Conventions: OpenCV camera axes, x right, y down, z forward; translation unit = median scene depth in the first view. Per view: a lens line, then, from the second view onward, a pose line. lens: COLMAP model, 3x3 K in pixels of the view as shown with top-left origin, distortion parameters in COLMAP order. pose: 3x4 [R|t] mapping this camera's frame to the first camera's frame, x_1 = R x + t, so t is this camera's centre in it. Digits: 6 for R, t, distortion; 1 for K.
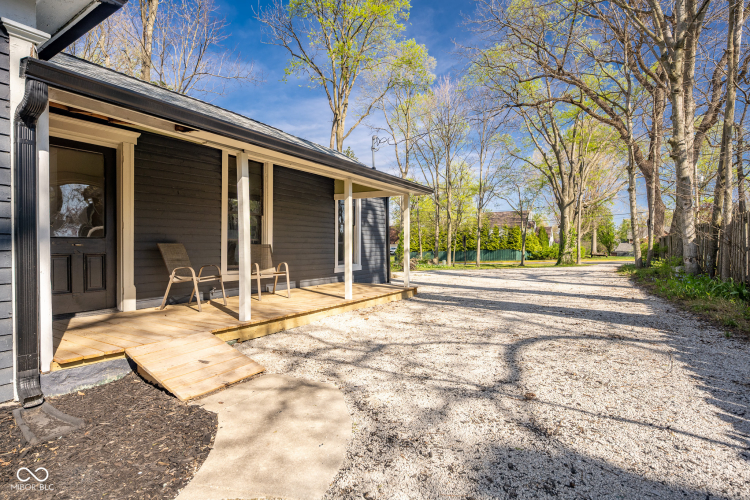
lens RADIAL K [[370.8, 0, 375.0], [0, 370.8, 250.0], [0, 0, 1]] dist [0.000680, 0.000075]
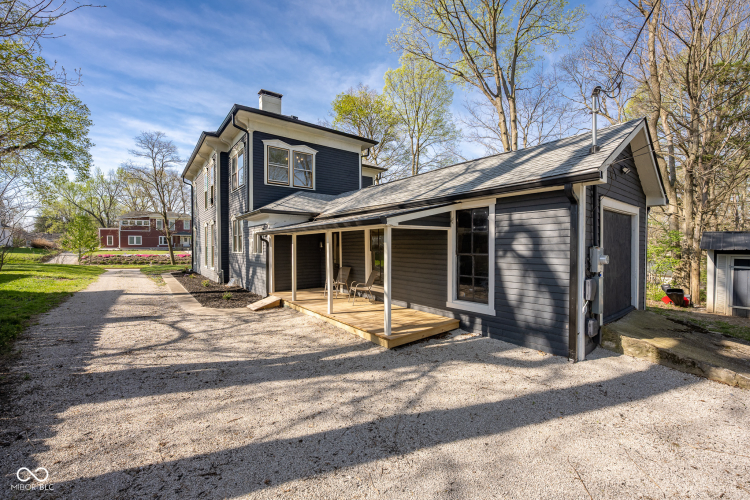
lens RADIAL K [[299.2, 0, 375.0], [0, 299.2, 250.0], [0, 0, 1]] dist [-0.000281, -0.000049]
pose [[-0.336577, 0.017729, -0.941489, 0.732268], [-0.012728, 0.999646, 0.023375, -0.109063], [0.941570, 0.019850, -0.336232, 1.184270]]
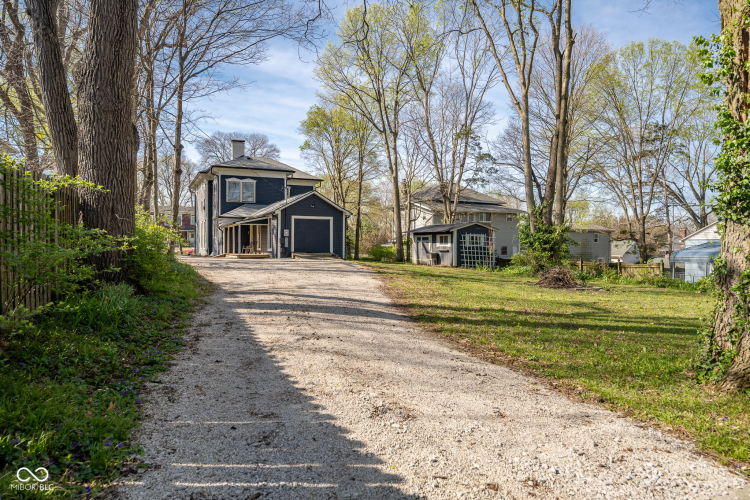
lens RADIAL K [[510.6, 0, 375.0], [0, 510.6, 250.0], [0, 0, 1]] dist [0.001000, 0.000086]
pose [[-0.536466, 0.007728, -0.843886, 2.671981], [-0.011862, 0.999790, 0.016697, -0.037434], [0.843838, 0.018967, -0.536262, 3.723045]]
